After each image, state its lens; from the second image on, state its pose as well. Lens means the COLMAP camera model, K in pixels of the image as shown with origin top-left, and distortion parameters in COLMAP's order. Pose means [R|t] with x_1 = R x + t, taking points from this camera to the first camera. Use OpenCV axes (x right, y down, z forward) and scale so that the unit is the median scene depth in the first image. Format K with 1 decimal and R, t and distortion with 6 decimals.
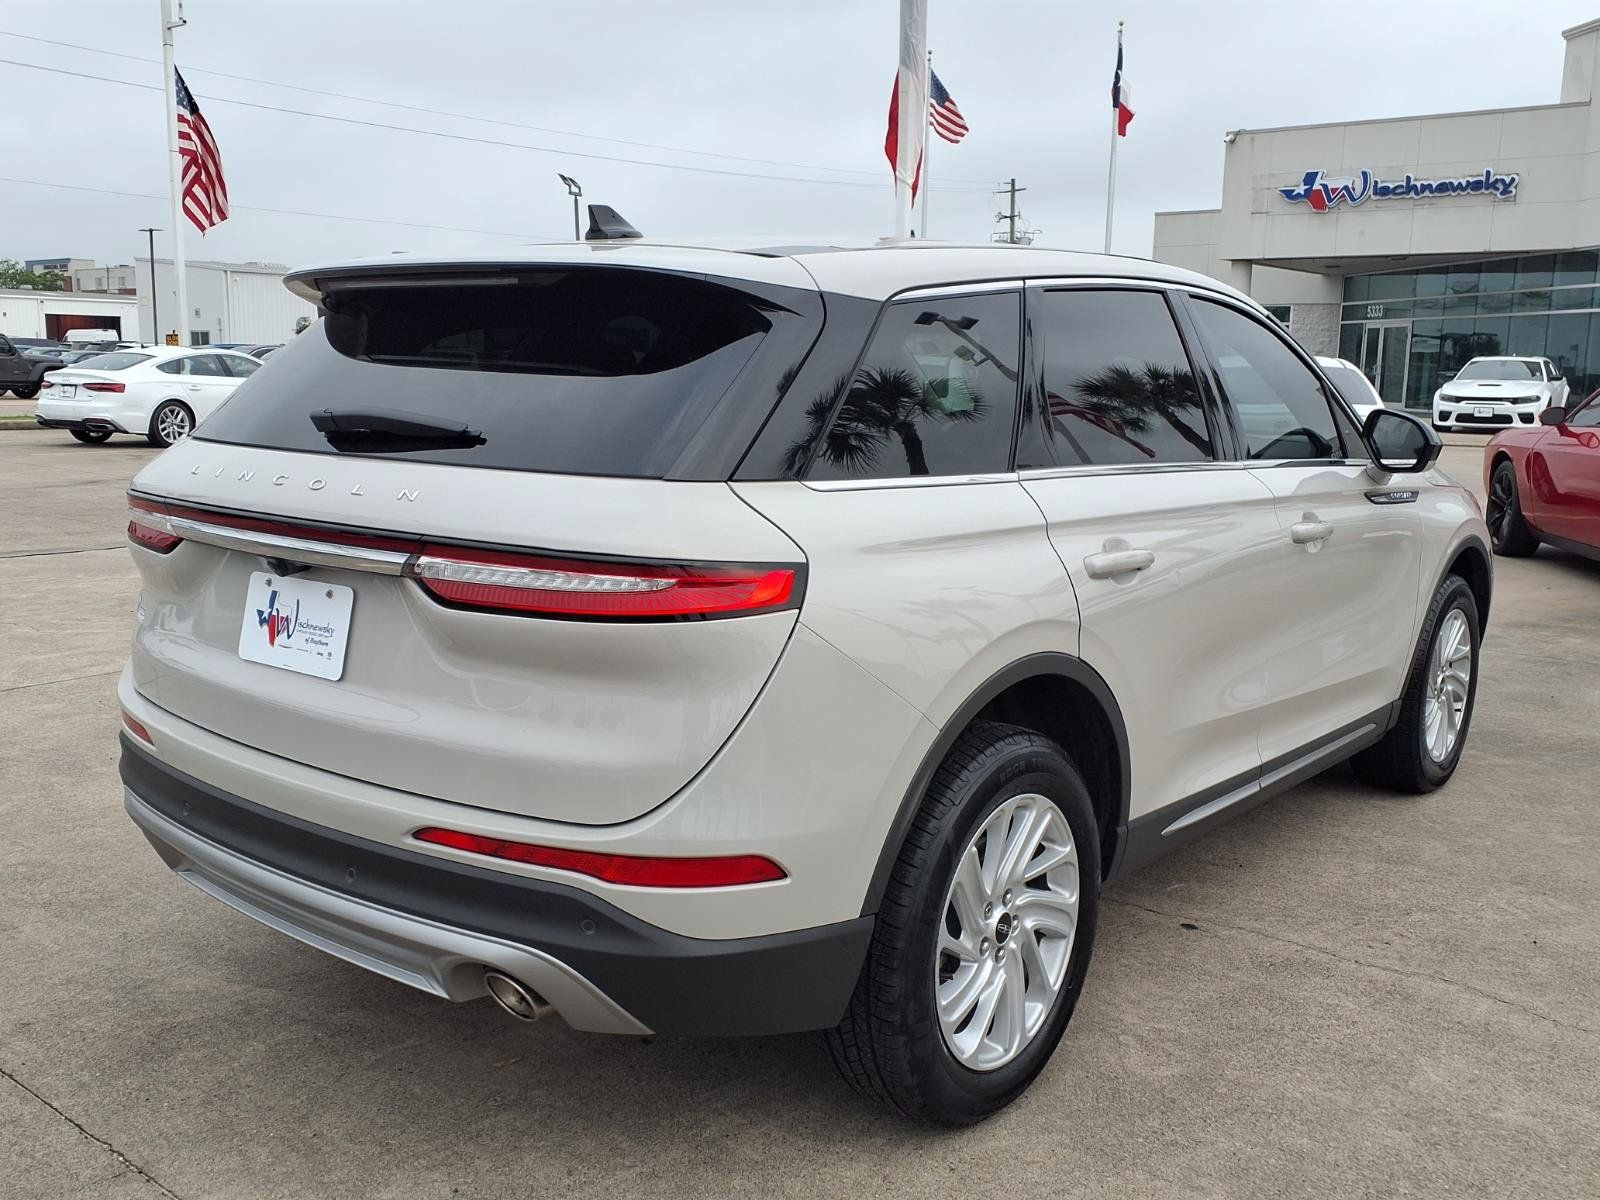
lens RADIAL K [[1526.5, 0, 800.0], [0, 1526.5, 600.0], [0, 0, 1]] dist [0.011072, -0.013924]
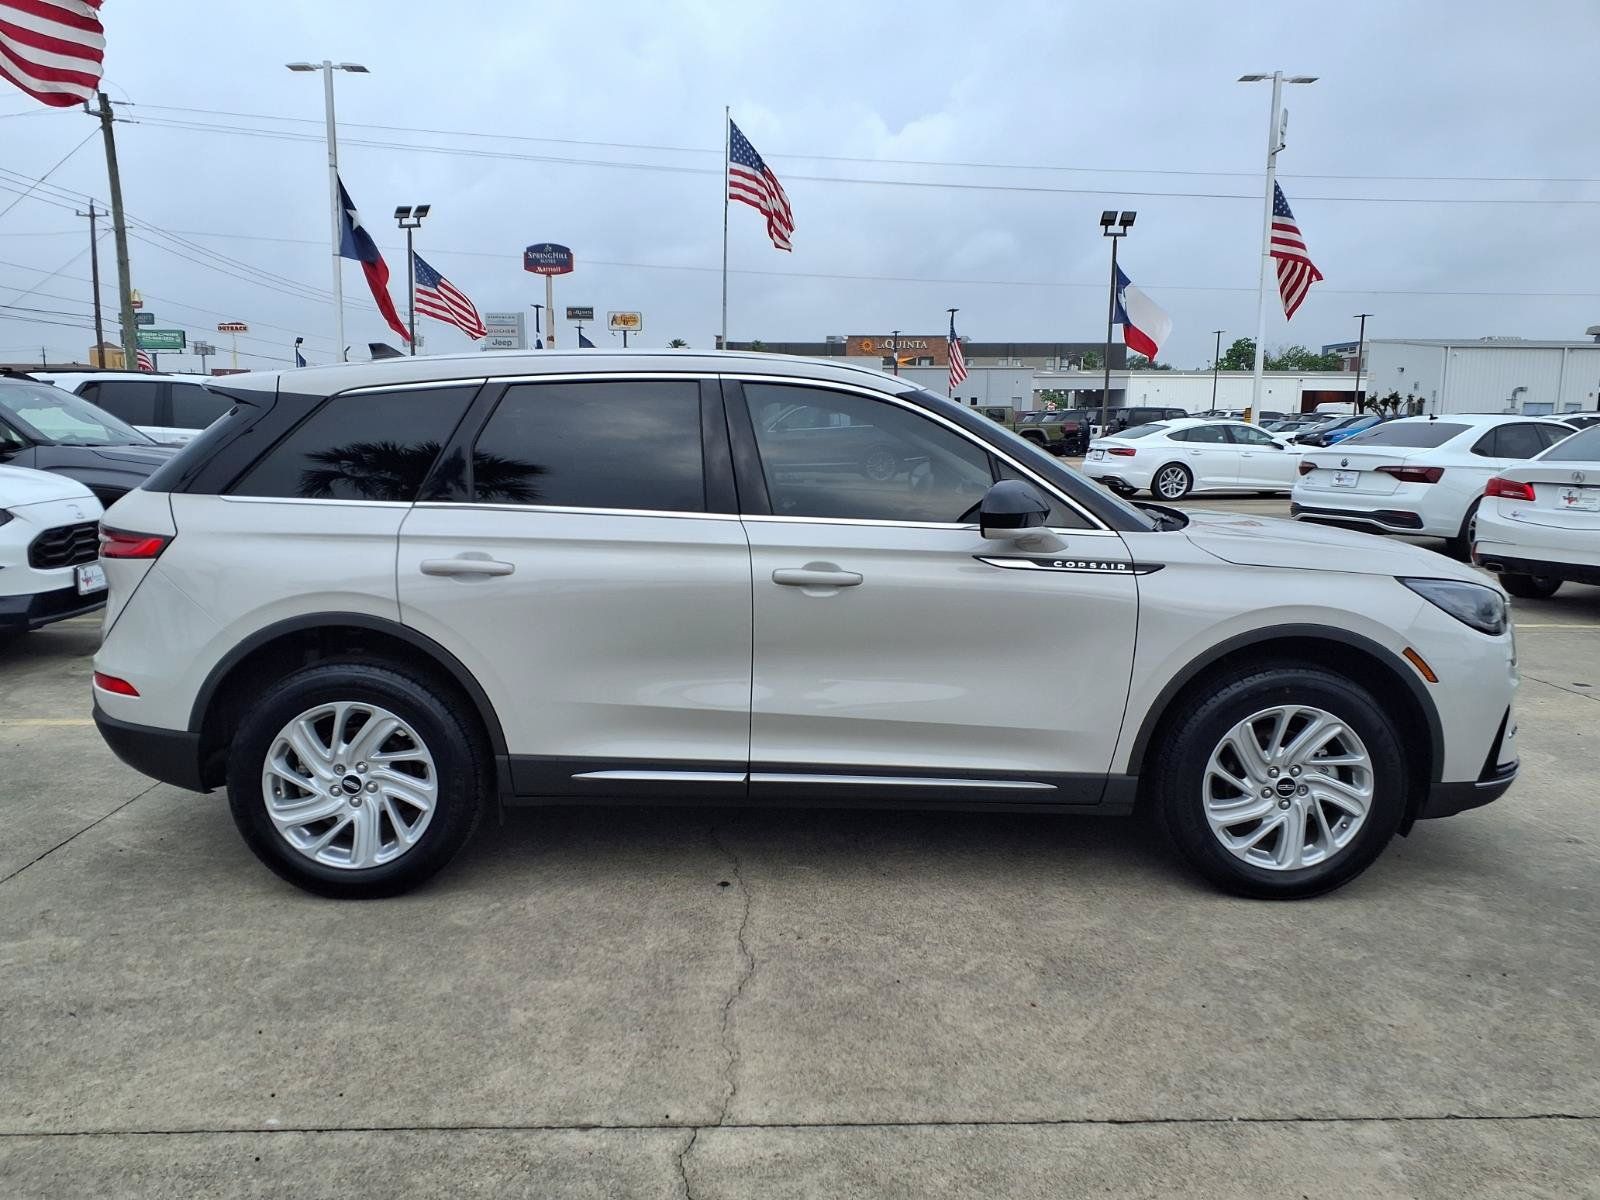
lens RADIAL K [[1382.7, 0, 800.0], [0, 1382.7, 600.0], [0, 0, 1]] dist [0.036633, -0.000746]
pose [[0.607054, 0.092498, -0.789259, 0.307250], [-0.118675, 0.992617, 0.025052, -0.013577], [0.785749, 0.078457, 0.613550, 0.090316]]
